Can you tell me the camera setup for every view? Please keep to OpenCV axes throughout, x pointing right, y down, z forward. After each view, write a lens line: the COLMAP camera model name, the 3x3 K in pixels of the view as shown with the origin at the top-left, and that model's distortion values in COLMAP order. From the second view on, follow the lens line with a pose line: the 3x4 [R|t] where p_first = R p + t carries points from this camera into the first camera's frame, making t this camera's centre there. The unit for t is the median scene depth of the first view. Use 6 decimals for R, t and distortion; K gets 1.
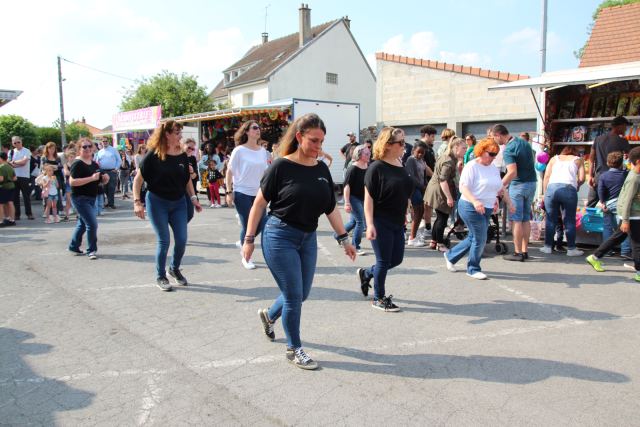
lens RADIAL K [[533.8, 0, 310.7], [0, 533.8, 213.6], [0, 0, 1]] dist [-0.121572, 0.116509]
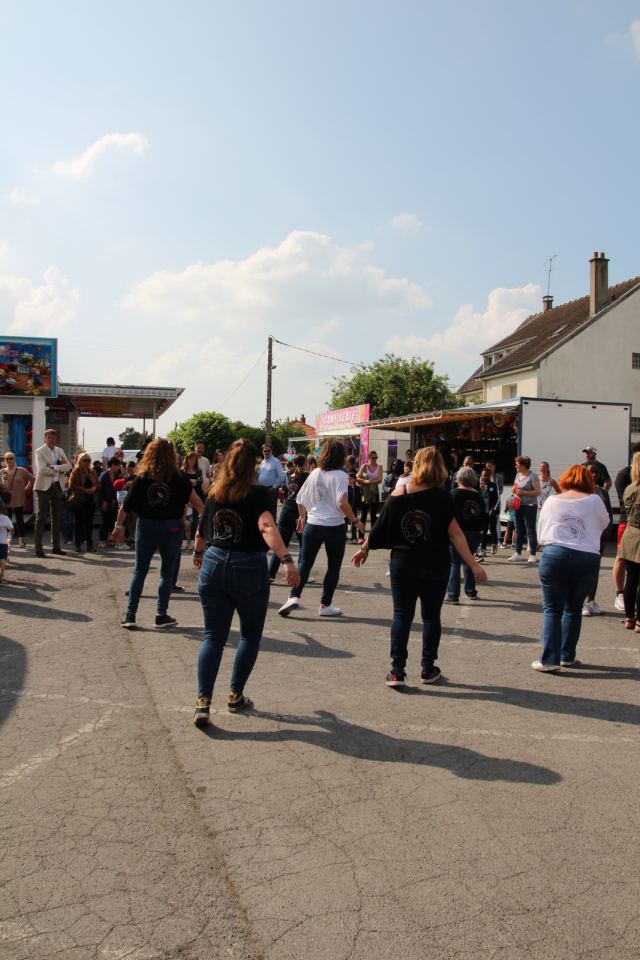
lens RADIAL K [[800.7, 0, 325.7], [0, 800.7, 487.5], [0, 0, 1]] dist [-0.121572, 0.116509]
pose [[0.911928, 0.037754, -0.408611, 0.093905], [-0.073669, 0.994643, -0.072512, -0.001934], [0.403684, 0.096228, 0.909824, -0.025904]]
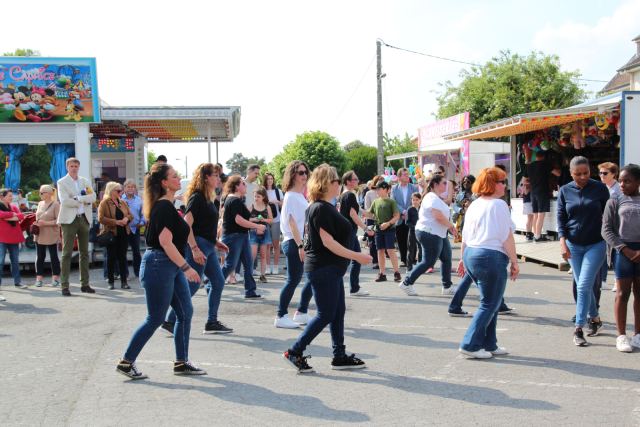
lens RADIAL K [[928.1, 0, 318.3], [0, 928.1, 224.8], [0, 0, 1]] dist [0.148620, 0.000000]
pose [[0.818934, 0.012964, -0.573741, 0.163707], [-0.052077, 0.997299, -0.051798, -0.001784], [0.571519, 0.072298, 0.817397, -0.008019]]
